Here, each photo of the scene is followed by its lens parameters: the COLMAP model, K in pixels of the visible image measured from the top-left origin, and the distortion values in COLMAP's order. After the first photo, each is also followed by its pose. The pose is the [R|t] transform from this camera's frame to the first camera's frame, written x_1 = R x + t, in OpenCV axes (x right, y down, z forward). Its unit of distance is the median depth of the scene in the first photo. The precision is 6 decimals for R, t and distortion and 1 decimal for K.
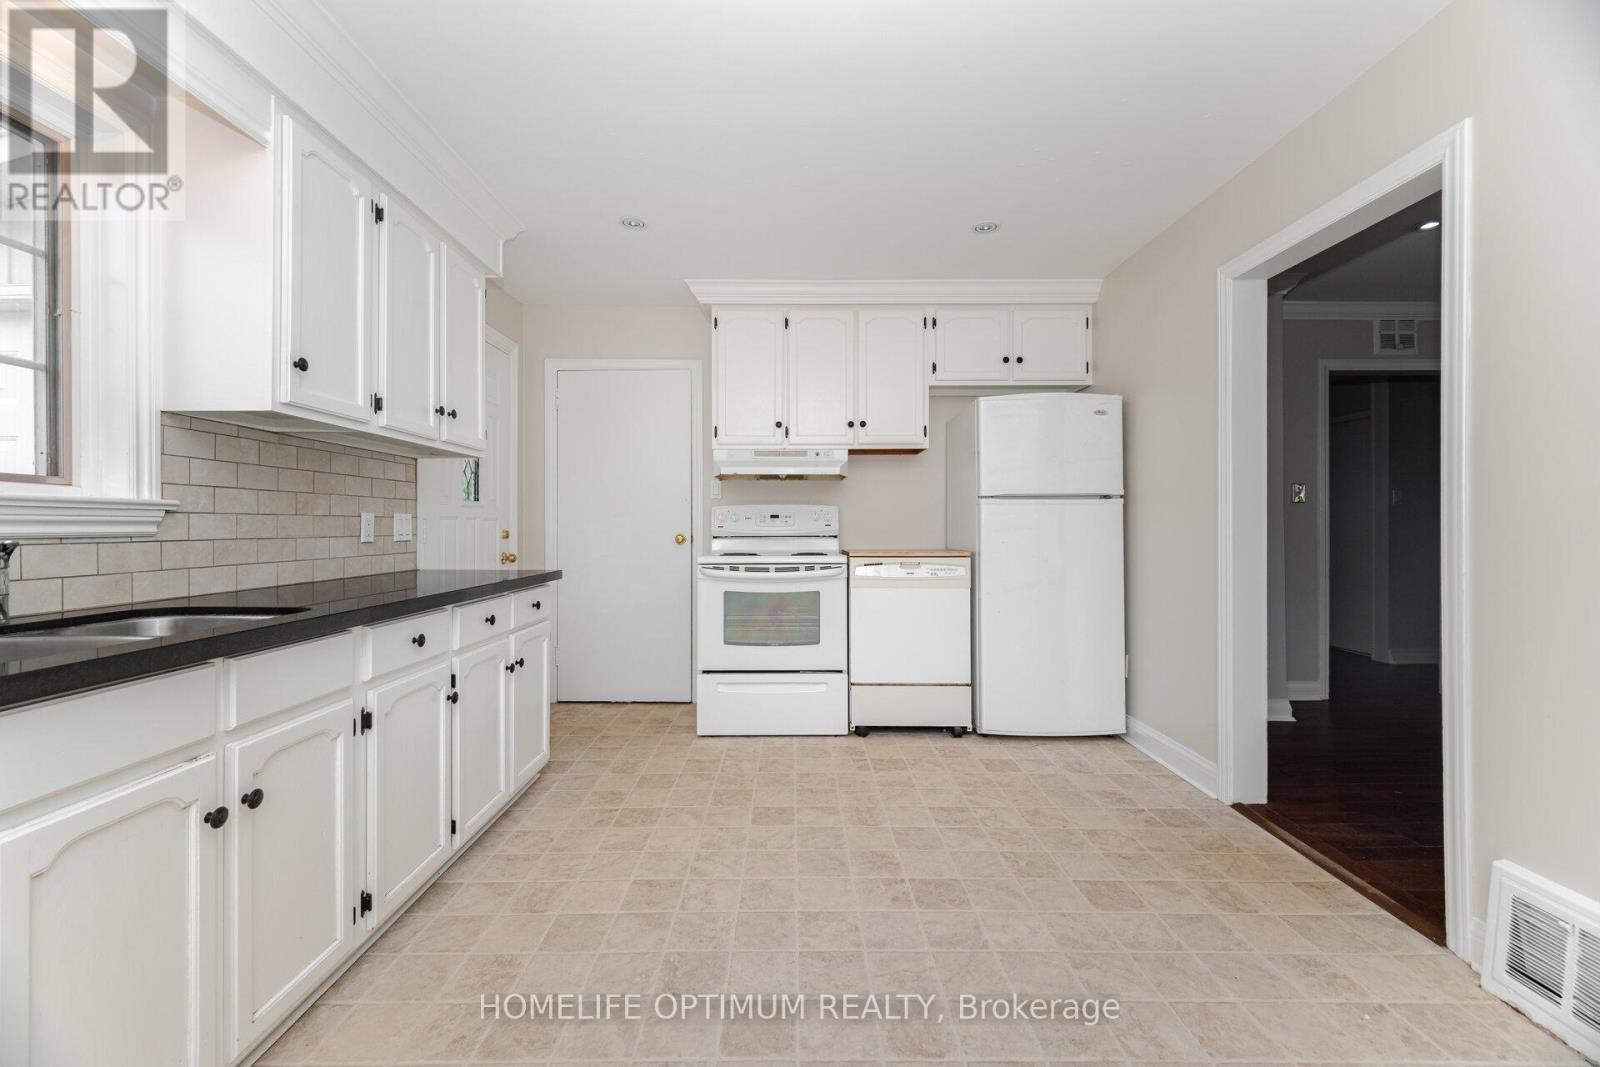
lens RADIAL K [[645.2, 0, 797.6], [0, 645.2, 528.2], [0, 0, 1]] dist [-0.001304, -0.000427]
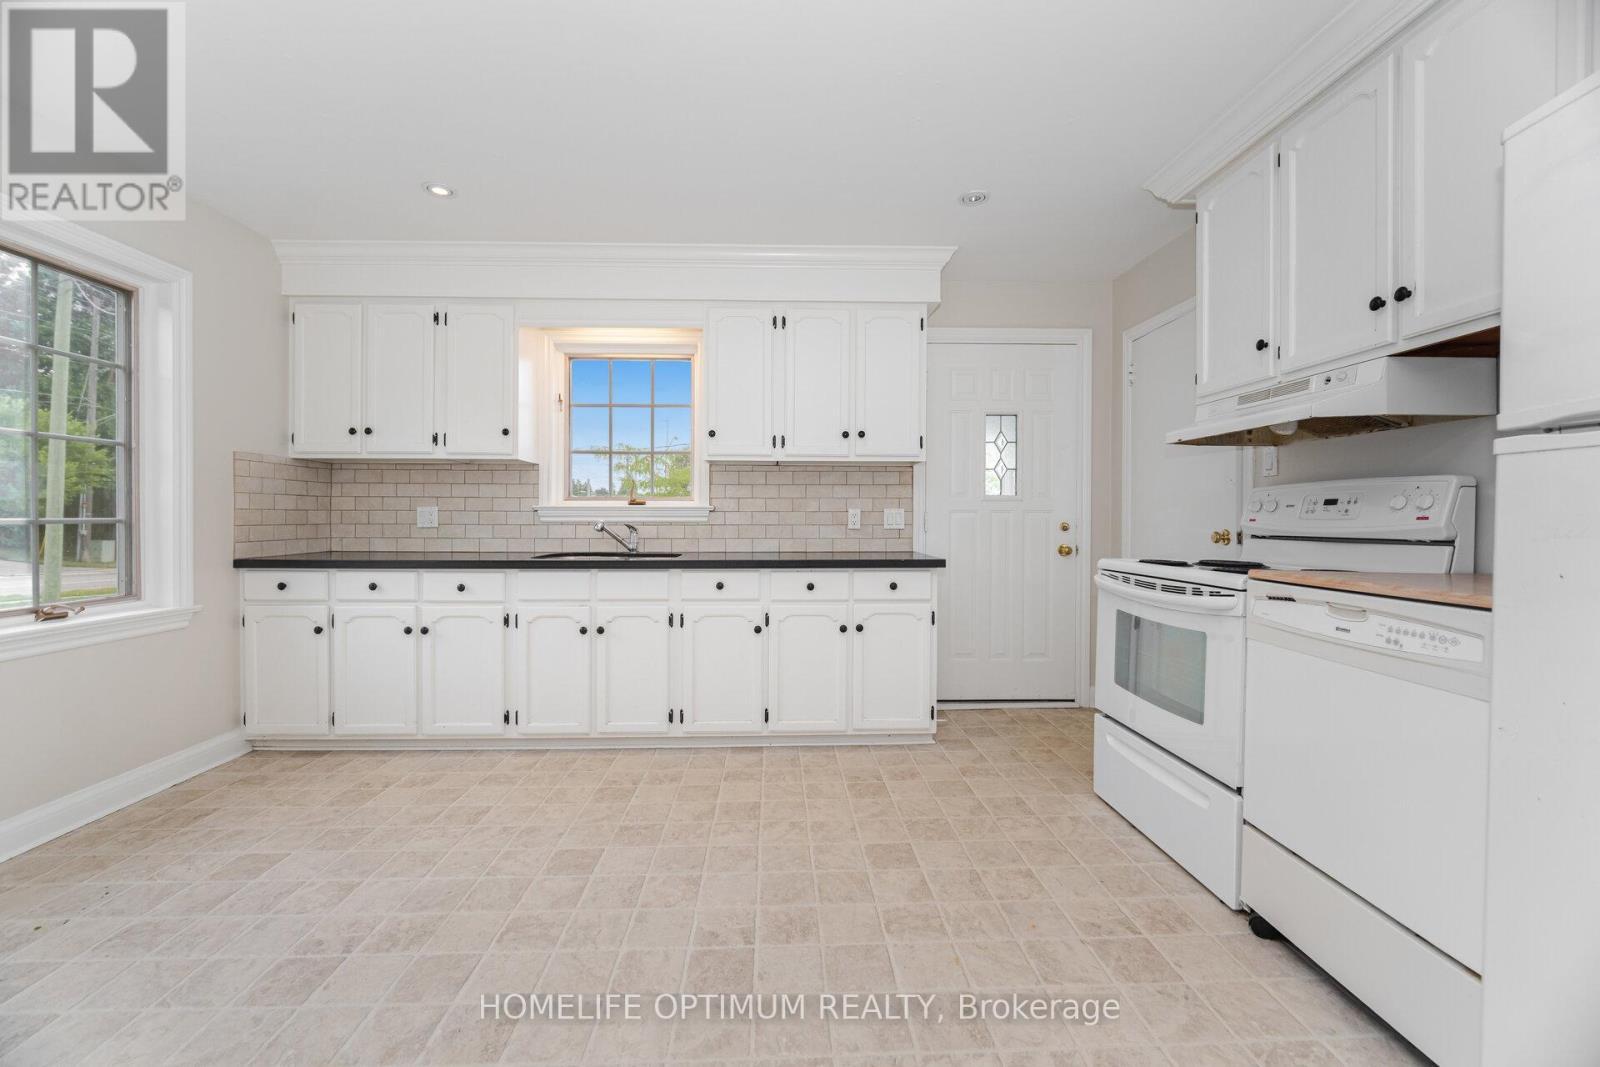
lens RADIAL K [[646.6, 0, 792.8], [0, 646.6, 523.7], [0, 0, 1]] dist [-0.001243, -0.000302]
pose [[0.023933, 0.011418, -0.999648, 0.602917], [-0.003605, 0.999929, 0.011335, -0.005032], [0.999707, 0.003332, 0.023972, 0.624227]]
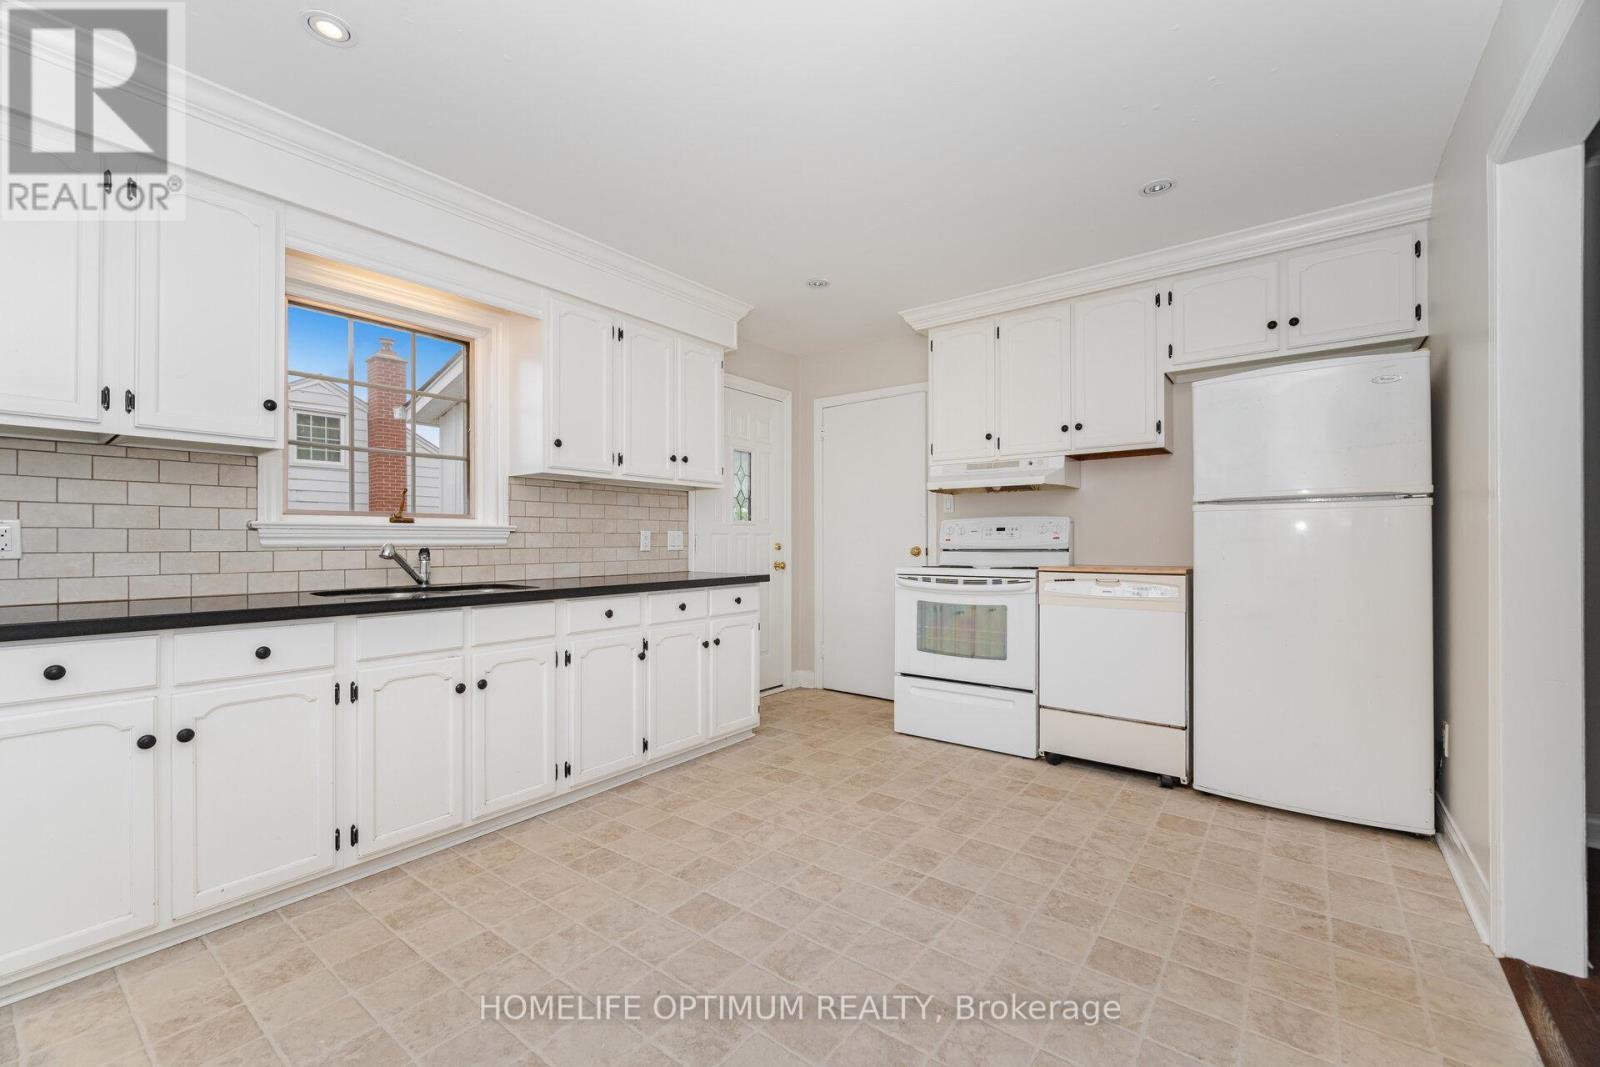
lens RADIAL K [[663.6, 0, 790.9], [0, 663.6, 542.4], [0, 0, 1]] dist [-0.000807, -0.000156]
pose [[0.786422, -0.000265, -0.617690, 0.400032], [0.000578, 1.000000, 0.000308, 0.001515], [0.617690, -0.000600, 0.786422, 0.011046]]
